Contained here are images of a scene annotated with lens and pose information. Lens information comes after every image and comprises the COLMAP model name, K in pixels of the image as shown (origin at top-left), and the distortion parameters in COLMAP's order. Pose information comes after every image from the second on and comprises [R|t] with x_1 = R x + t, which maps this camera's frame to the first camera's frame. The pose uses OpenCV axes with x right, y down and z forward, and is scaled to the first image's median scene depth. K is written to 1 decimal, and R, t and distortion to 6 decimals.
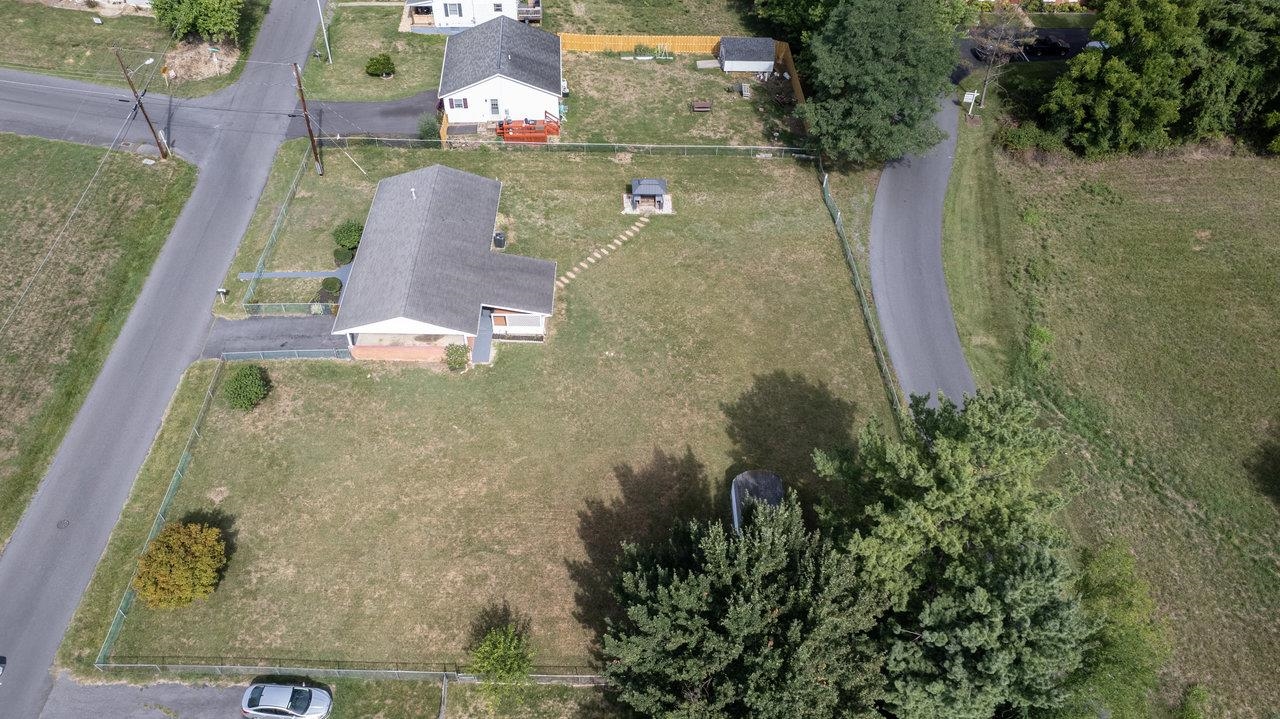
lens RADIAL K [[923.7, 0, 661.1], [0, 923.7, 362.9], [0, 0, 1]] dist [-0.047537, 0.005214]
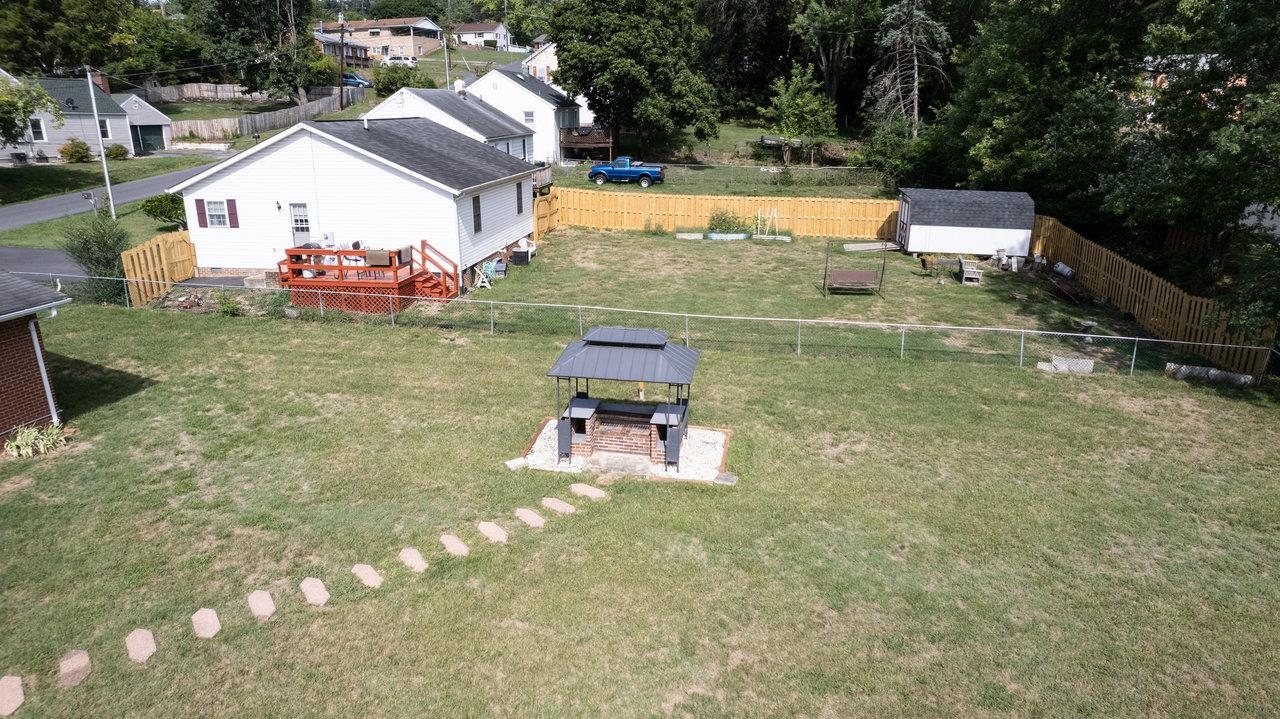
lens RADIAL K [[818.1, 0, 636.8], [0, 818.1, 365.9], [0, 0, 1]] dist [-0.070874, 0.072598]
pose [[0.973905, 0.025970, -0.225464, 0.037885], [-0.135627, 0.863128, -0.486431, -0.084796], [0.181972, 0.504317, 0.844127, 0.808810]]
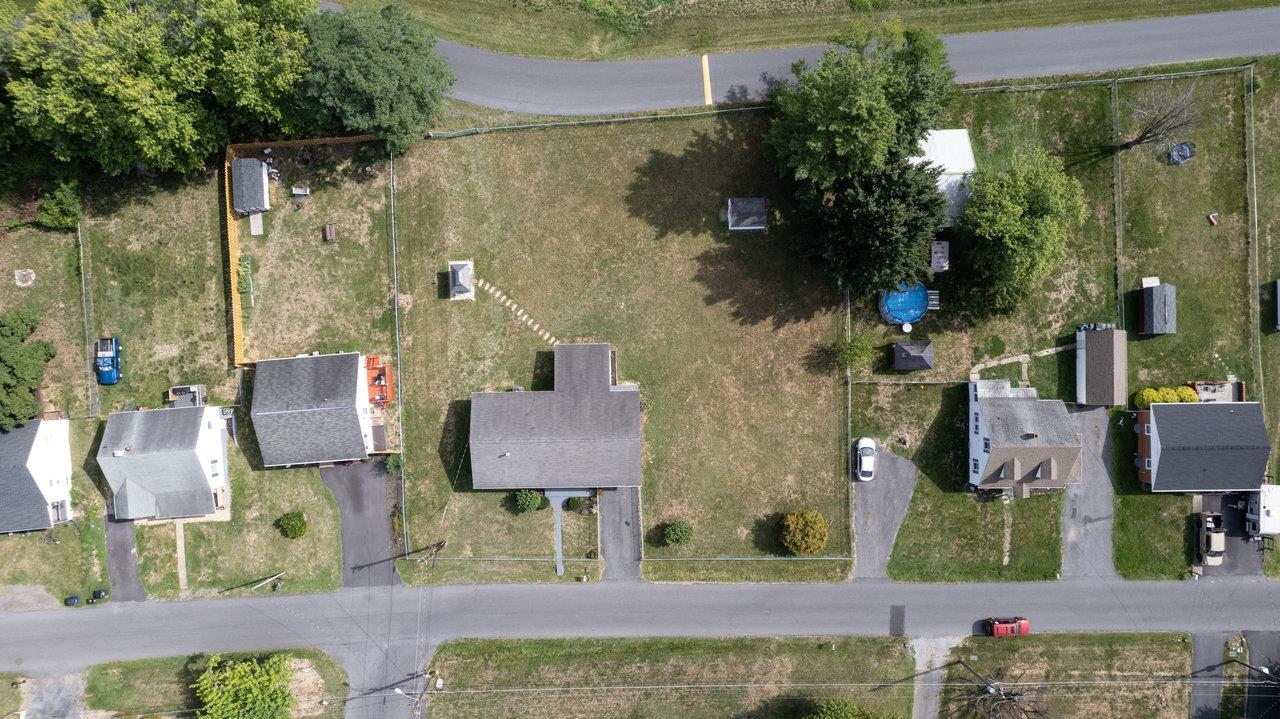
lens RADIAL K [[818.1, 0, 636.8], [0, 818.1, 365.9], [0, 0, 1]] dist [-0.070874, 0.072598]
pose [[0.004927, -0.999390, -0.034578, -0.092079], [0.734091, -0.019866, 0.678761, -0.758307], [-0.679034, -0.028728, 0.733545, 0.022805]]
